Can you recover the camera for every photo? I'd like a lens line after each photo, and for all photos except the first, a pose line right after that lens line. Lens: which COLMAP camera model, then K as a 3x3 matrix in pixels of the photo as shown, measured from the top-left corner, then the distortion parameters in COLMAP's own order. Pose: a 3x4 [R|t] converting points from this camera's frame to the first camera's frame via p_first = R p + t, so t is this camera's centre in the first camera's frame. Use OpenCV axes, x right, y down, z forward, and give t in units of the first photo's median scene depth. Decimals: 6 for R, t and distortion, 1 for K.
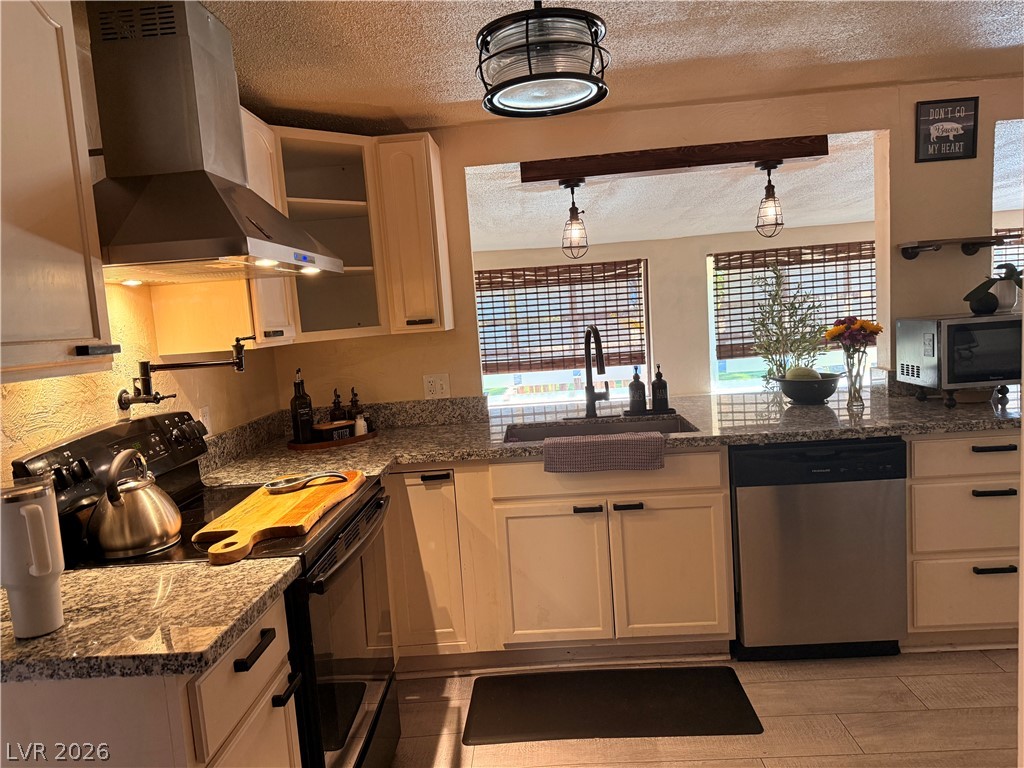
lens RADIAL K [[713.9, 0, 503.2], [0, 713.9, 391.1], [0, 0, 1]] dist [0.006003, -0.028344]
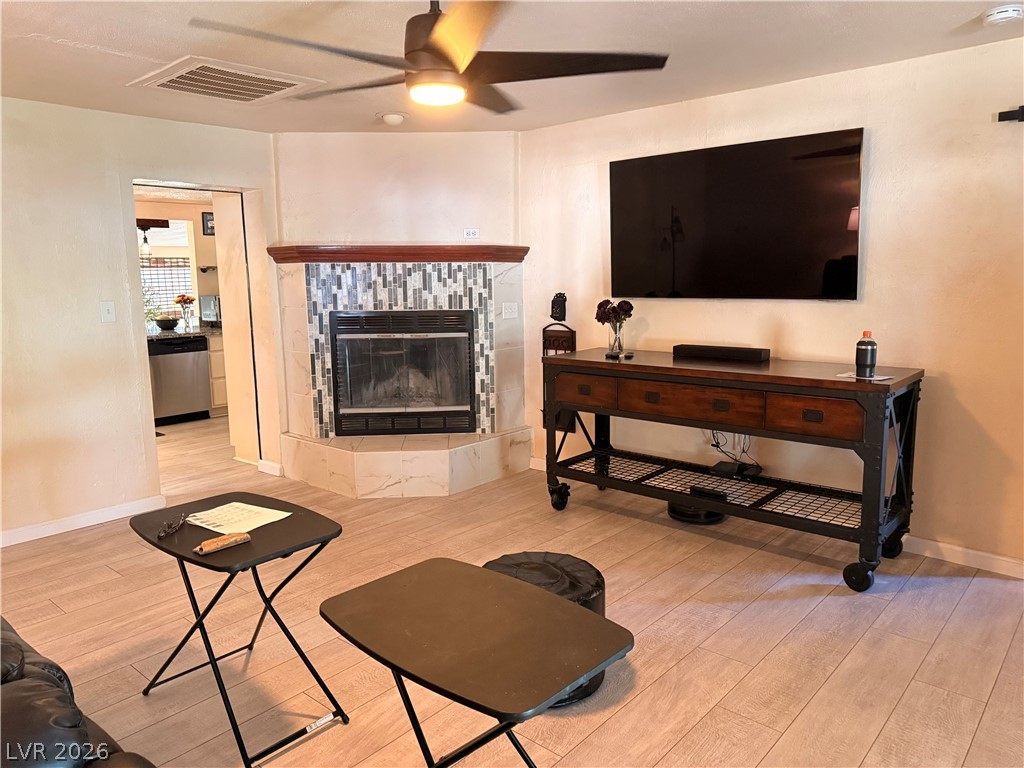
lens RADIAL K [[713.9, 0, 503.2], [0, 713.9, 391.1], [0, 0, 1]] dist [0.006003, -0.028344]
pose [[0.623538, -0.063222, 0.779232, -0.828340], [0.061663, 0.997597, 0.031597, 0.237117], [-0.779357, 0.028348, 0.625938, -1.511972]]
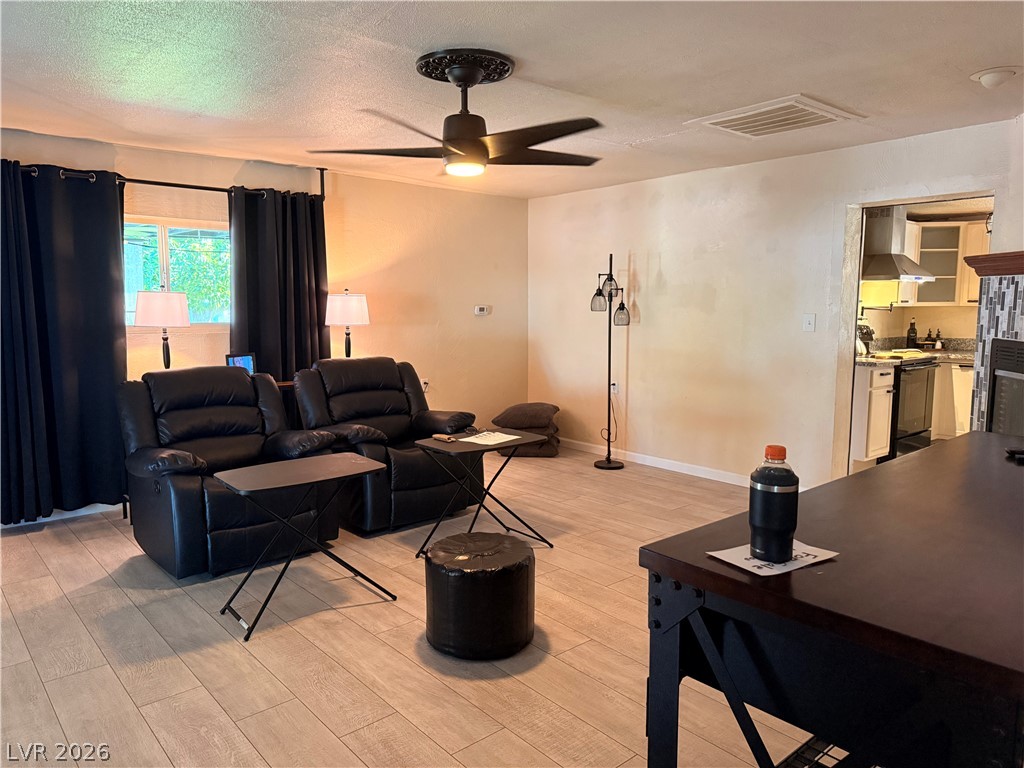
lens RADIAL K [[713.9, 0, 503.2], [0, 713.9, 391.1], [0, 0, 1]] dist [0.006003, -0.028344]
pose [[0.671602, 0.162082, -0.722966, 0.572087], [-0.133304, 0.986289, 0.097284, 0.166135], [0.728821, 0.031039, 0.684000, -1.676870]]
